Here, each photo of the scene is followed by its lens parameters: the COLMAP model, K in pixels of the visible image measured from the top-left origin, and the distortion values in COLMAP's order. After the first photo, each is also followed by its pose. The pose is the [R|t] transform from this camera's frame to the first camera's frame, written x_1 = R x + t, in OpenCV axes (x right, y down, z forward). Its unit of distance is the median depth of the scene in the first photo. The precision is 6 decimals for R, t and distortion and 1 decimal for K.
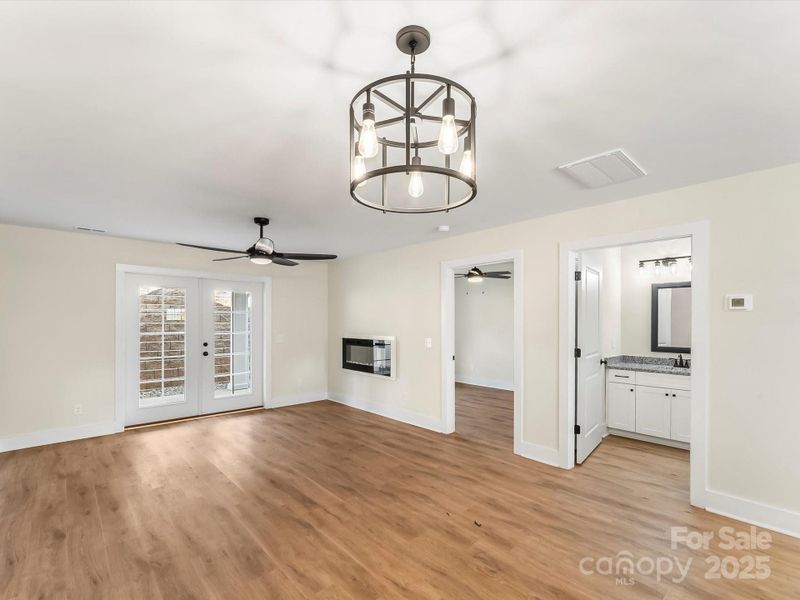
lens RADIAL K [[361.7, 0, 404.5], [0, 361.7, 298.5], [0, 0, 1]] dist [-0.000226, 0.001205]
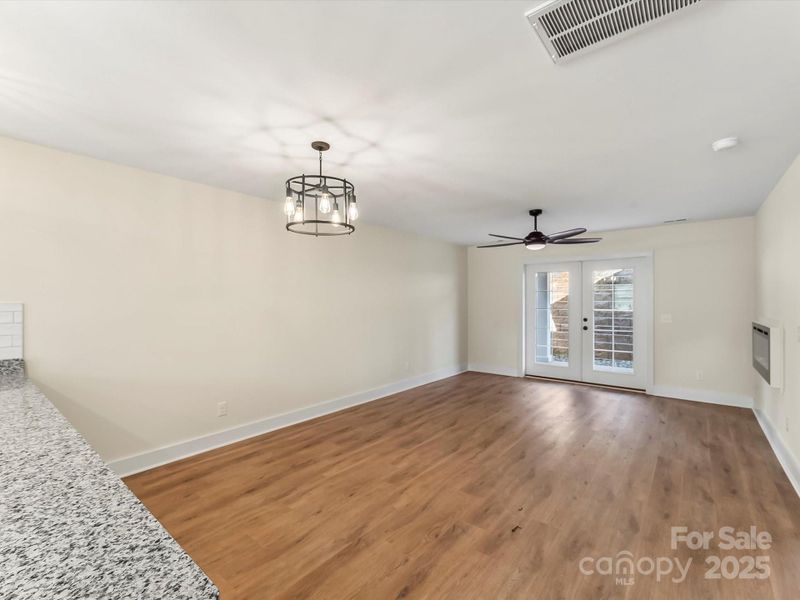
lens RADIAL K [[361.7, 0, 403.8], [0, 361.7, 301.1], [0, 0, 1]] dist [-0.000226, 0.001205]
pose [[0.138314, -0.005396, -0.990374, 0.938631], [0.069370, 0.997582, 0.004252, 0.053215], [0.987956, -0.069290, 0.138354, 0.601757]]
